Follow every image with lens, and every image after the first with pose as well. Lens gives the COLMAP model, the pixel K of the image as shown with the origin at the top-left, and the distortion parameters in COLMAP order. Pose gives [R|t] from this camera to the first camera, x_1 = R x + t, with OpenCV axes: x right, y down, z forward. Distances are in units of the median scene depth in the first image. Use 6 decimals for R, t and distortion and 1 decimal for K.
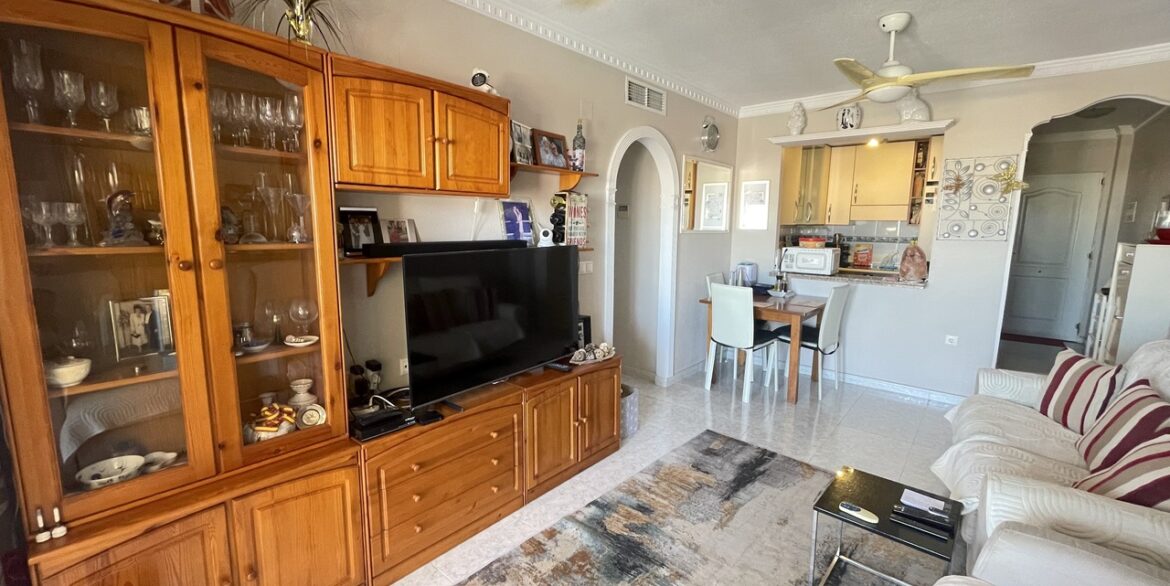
lens RADIAL K [[464.0, 0, 589.5], [0, 464.0, 289.1], [0, 0, 1]] dist [-0.002236, -0.000187]
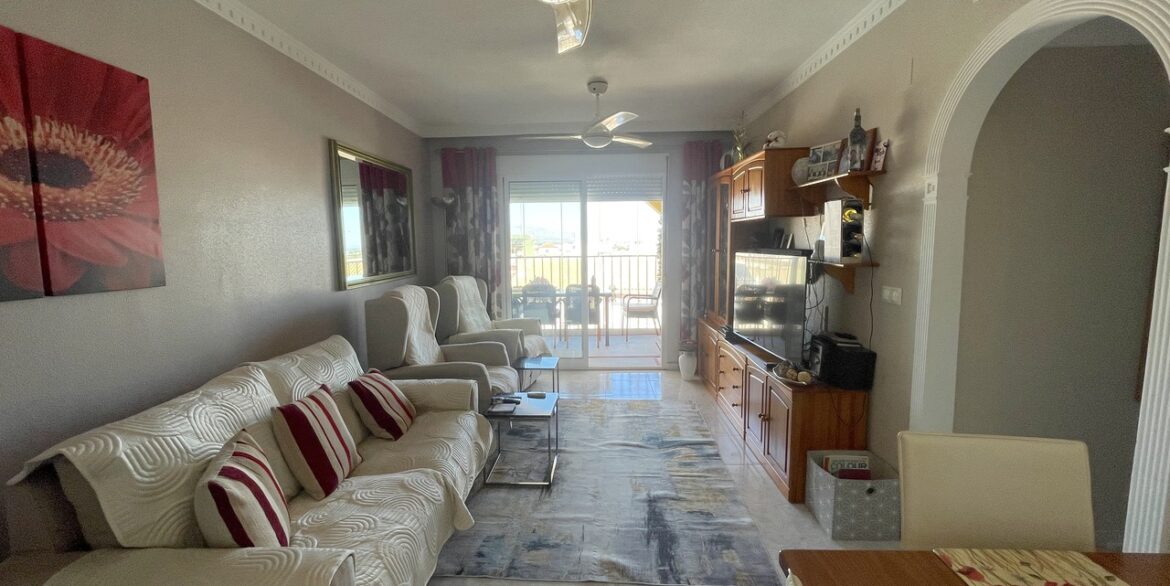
lens RADIAL K [[464.0, 0, 585.7], [0, 464.0, 290.1], [0, 0, 1]] dist [-0.002236, -0.000187]
pose [[-0.766216, 0.065851, -0.639201, 0.959718], [-0.089285, 0.974176, 0.207387, -0.187269], [0.636351, 0.215974, -0.740549, 1.456610]]
